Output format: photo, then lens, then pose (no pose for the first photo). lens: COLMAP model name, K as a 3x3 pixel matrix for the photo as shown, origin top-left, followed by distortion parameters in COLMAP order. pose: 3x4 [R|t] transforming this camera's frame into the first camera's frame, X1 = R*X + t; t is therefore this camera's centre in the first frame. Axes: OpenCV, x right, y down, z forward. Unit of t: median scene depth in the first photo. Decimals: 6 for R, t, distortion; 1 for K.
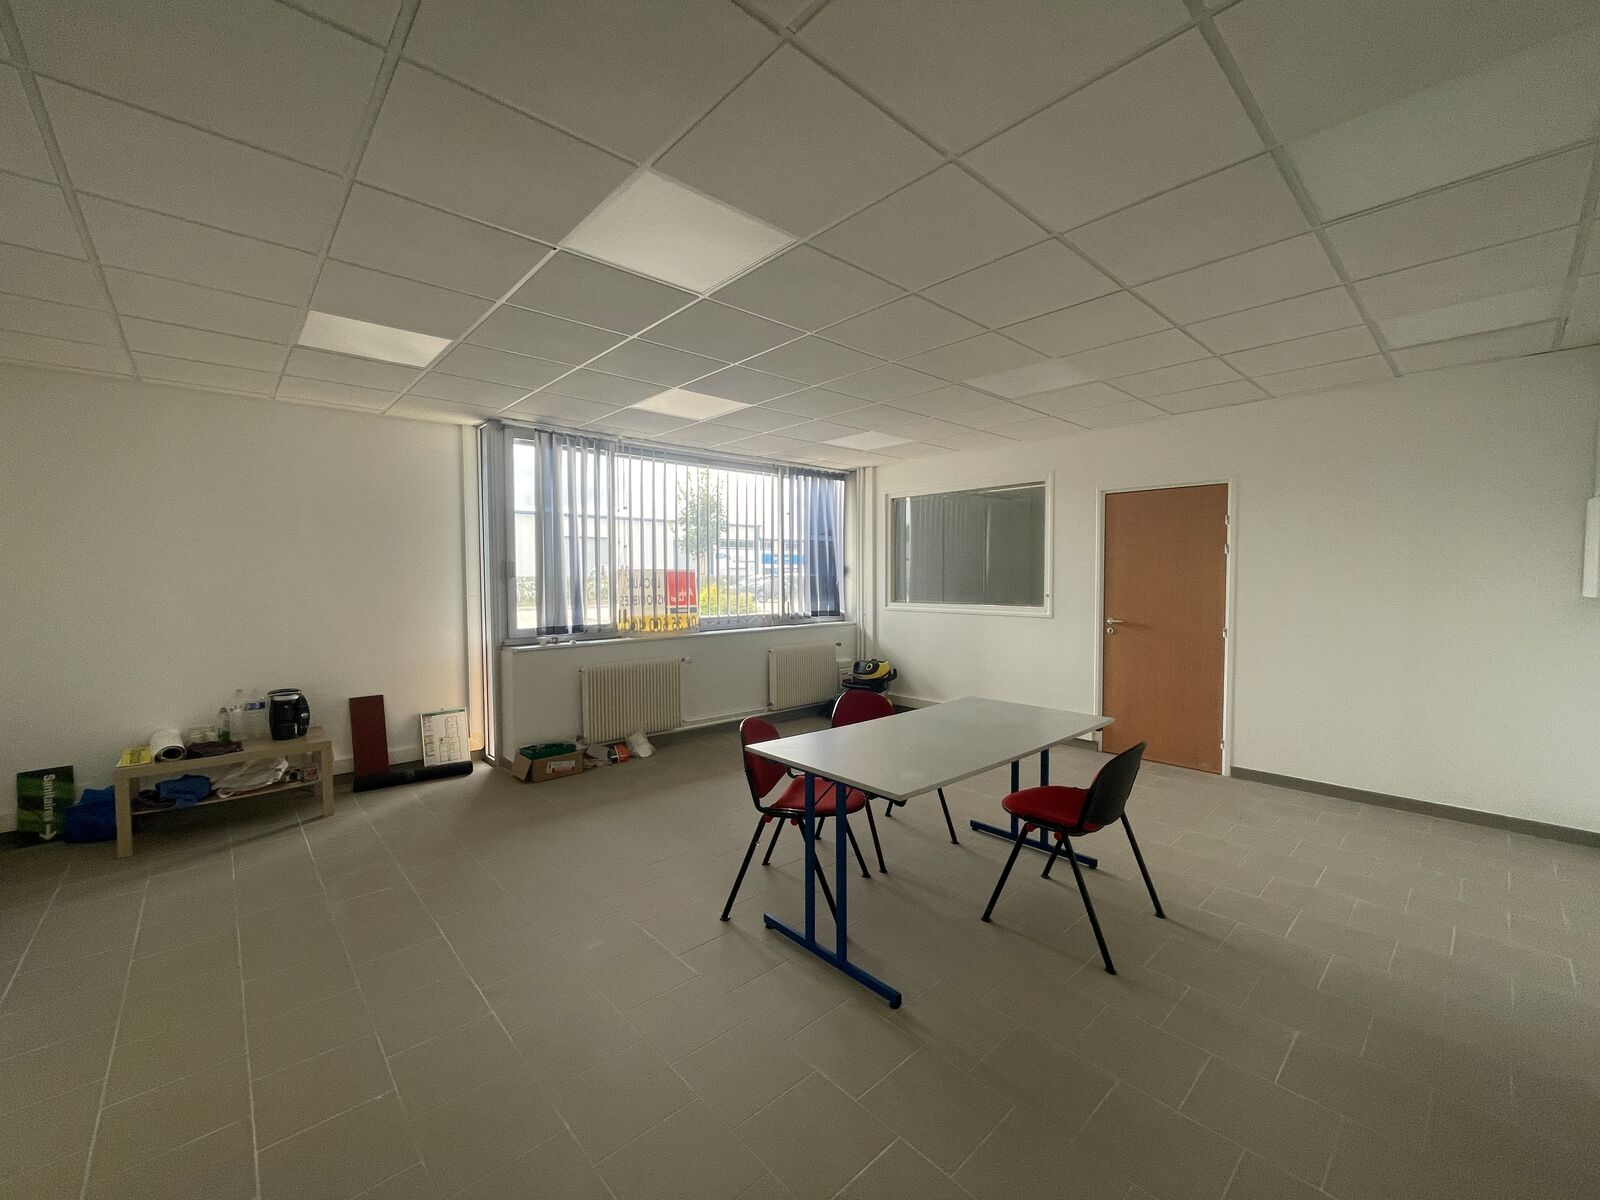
lens RADIAL K [[646.9, 0, 802.1], [0, 646.9, 600.8], [0, 0, 1]] dist [-0.004308, -0.000415]
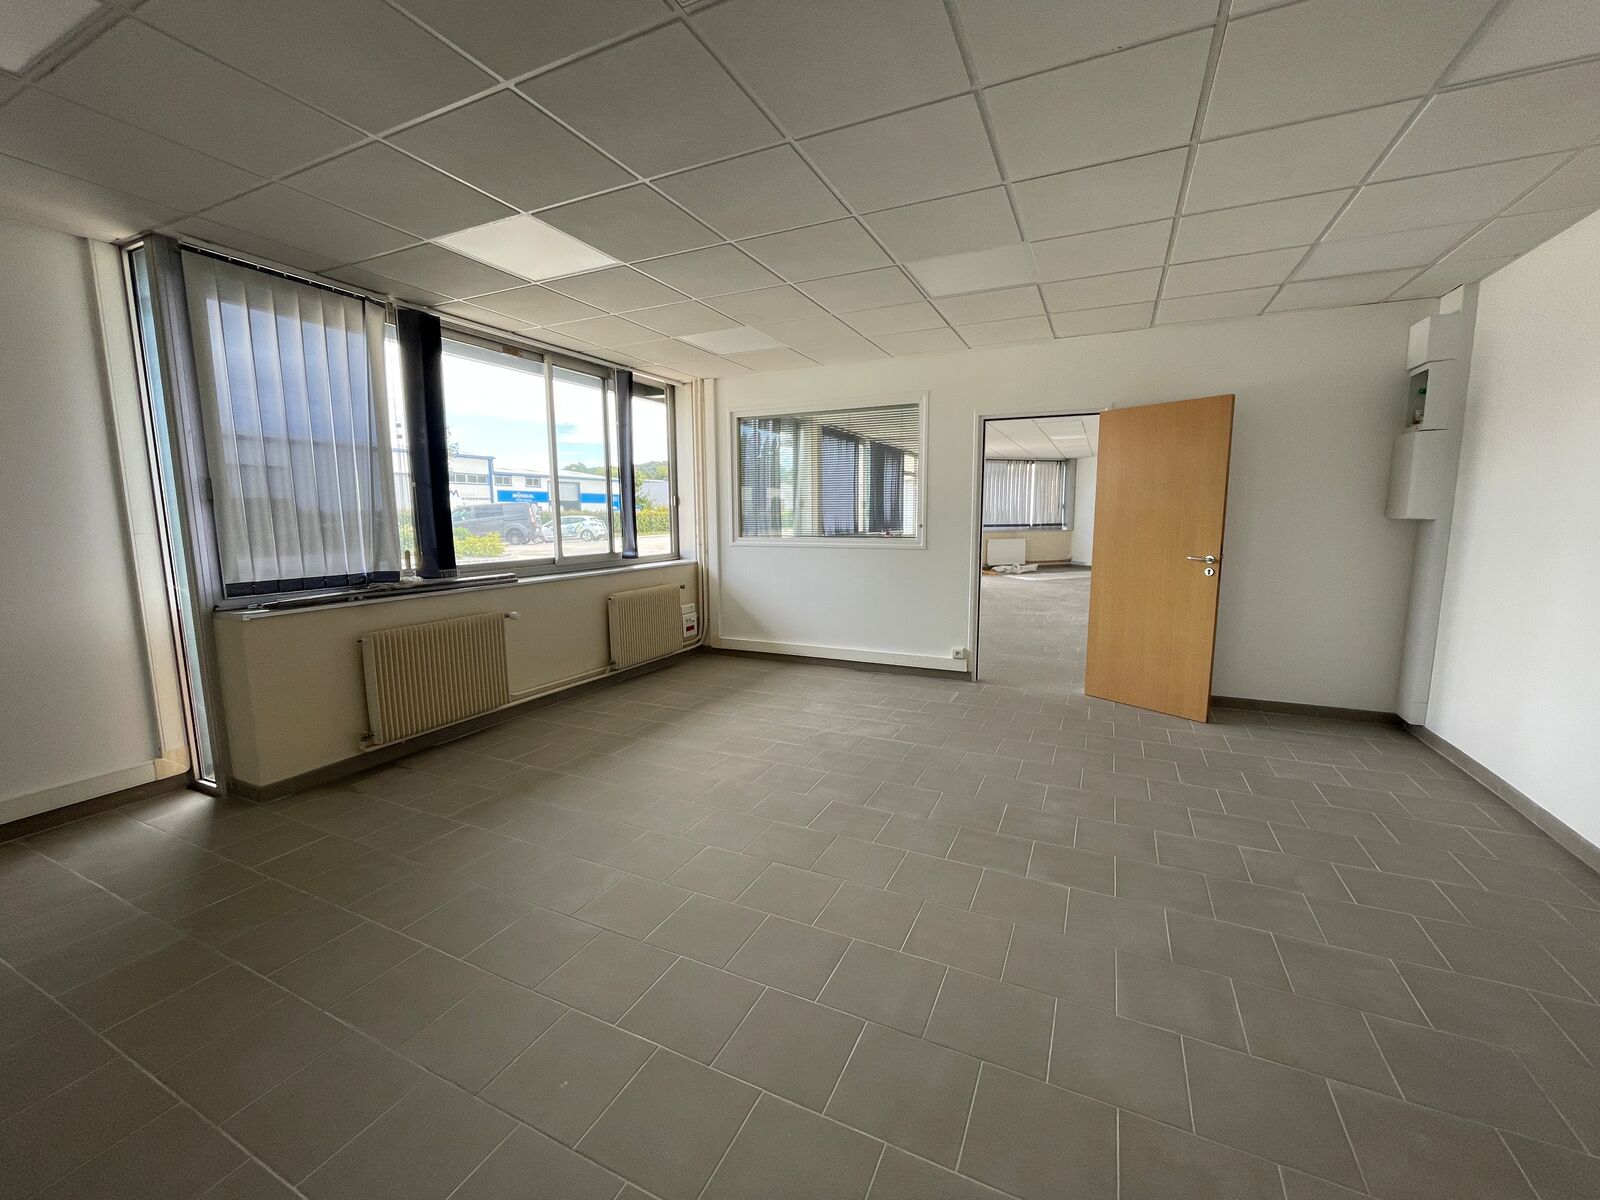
lens RADIAL K [[646.9, 0, 799.5], [0, 646.9, 599.5], [0, 0, 1]] dist [-0.004308, -0.000415]
pose [[0.926614, -0.049667, 0.372718, -0.145204], [0.016699, 0.995695, 0.091169, 0.009771], [-0.375642, -0.078254, 0.923455, 0.175110]]
